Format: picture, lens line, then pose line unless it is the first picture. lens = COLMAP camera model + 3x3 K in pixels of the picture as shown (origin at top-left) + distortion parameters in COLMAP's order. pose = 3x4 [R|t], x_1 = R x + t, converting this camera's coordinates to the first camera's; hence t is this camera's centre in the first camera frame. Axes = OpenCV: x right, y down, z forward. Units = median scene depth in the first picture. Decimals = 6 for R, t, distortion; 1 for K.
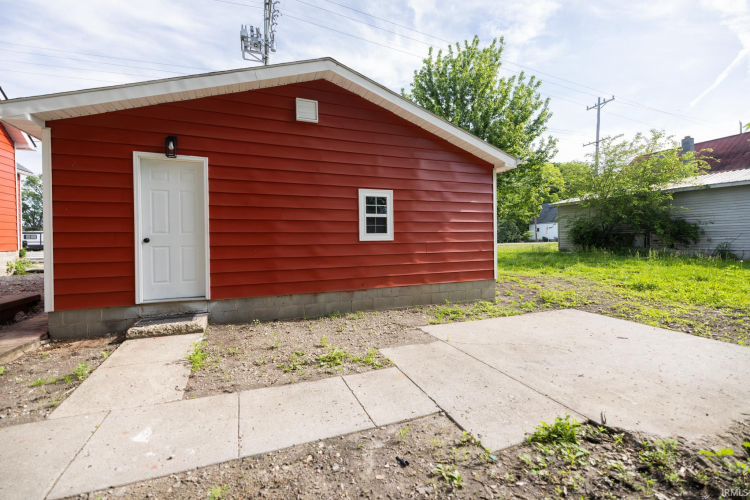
lens RADIAL K [[309.2, 0, 374.1], [0, 309.2, 242.8], [0, 0, 1]] dist [0.001348, 0.000436]
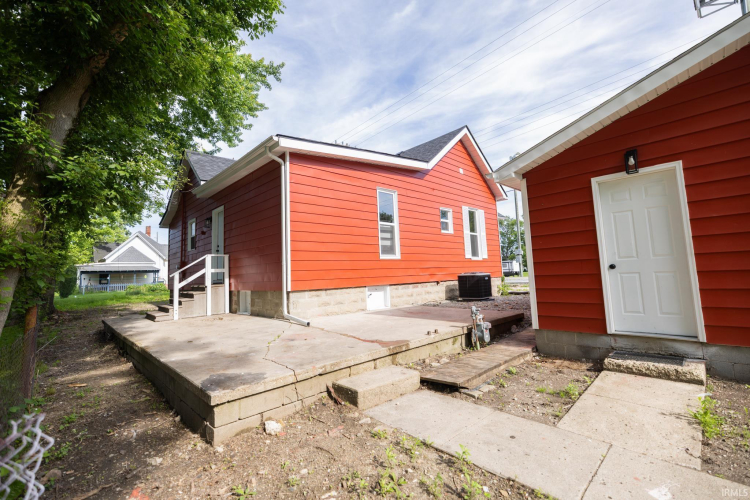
lens RADIAL K [[328.2, 0, 375.8], [0, 328.2, 243.1], [0, 0, 1]] dist [0.002034, 0.000527]
pose [[0.385689, -0.096840, -0.917533, -0.090044], [0.033076, 0.995288, -0.091143, -0.012045], [0.922036, 0.004805, 0.387074, -0.060368]]
